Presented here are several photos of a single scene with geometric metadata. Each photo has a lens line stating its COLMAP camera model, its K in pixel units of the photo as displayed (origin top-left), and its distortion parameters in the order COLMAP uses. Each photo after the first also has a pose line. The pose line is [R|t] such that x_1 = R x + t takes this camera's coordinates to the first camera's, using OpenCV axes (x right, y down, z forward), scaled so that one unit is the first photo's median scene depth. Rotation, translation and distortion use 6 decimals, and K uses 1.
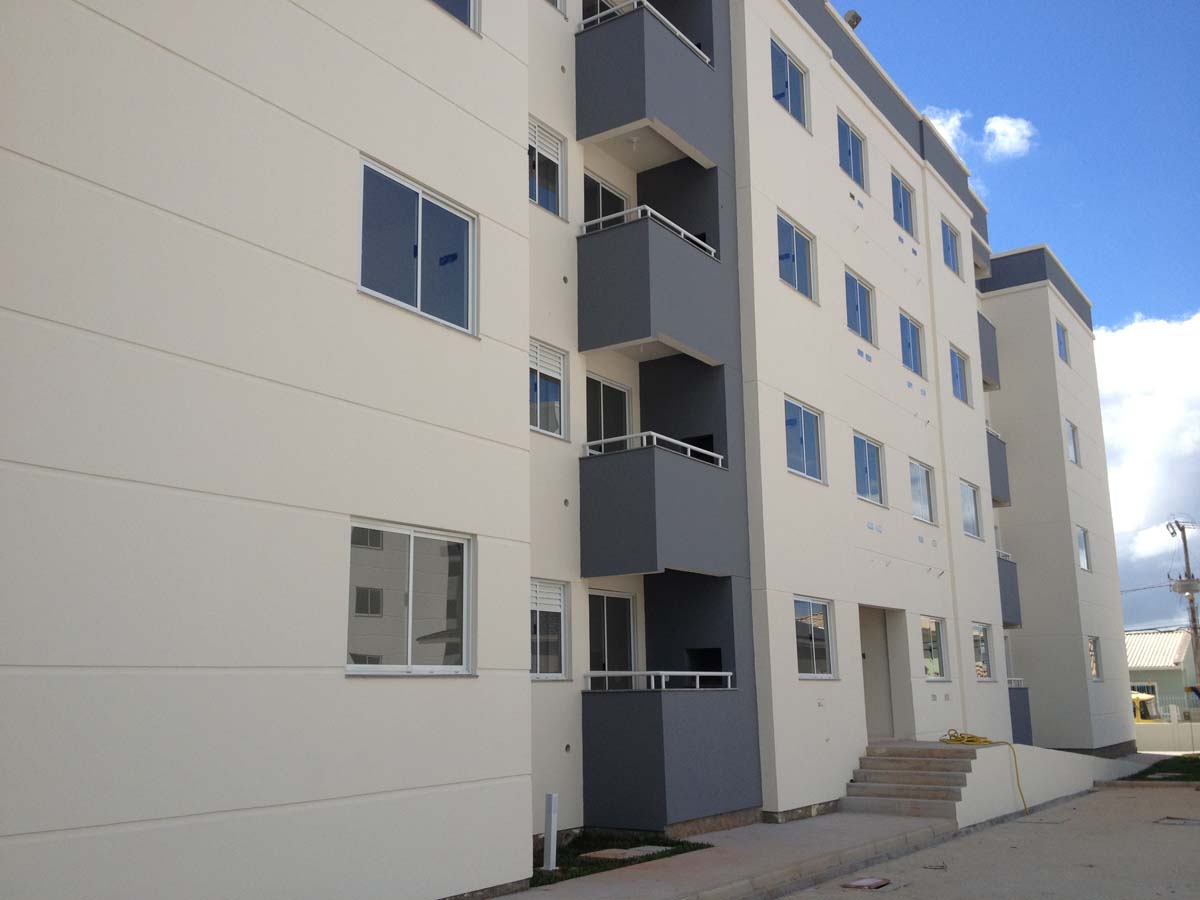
lens RADIAL K [[1113.6, 0, 600.0], [0, 1113.6, 450.0], [0, 0, 1]] dist [0.064472, -0.137567]
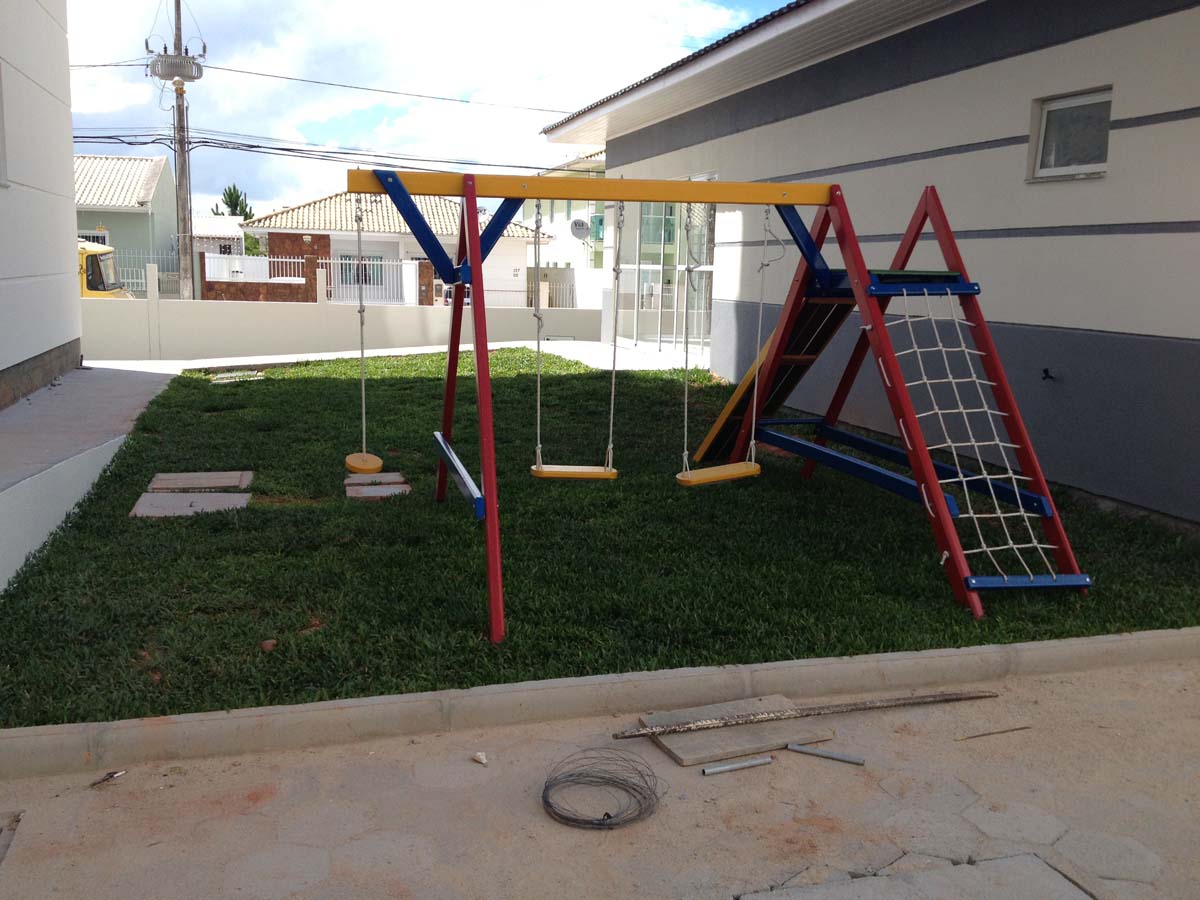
lens RADIAL K [[1113.6, 0, 600.0], [0, 1113.6, 450.0], [0, 0, 1]] dist [0.064472, -0.137567]
pose [[0.640484, -0.098254, 0.761661, 0.223424], [-0.193843, 0.938985, 0.284132, 0.112150], [-0.743105, -0.329625, 0.582359, 0.479751]]
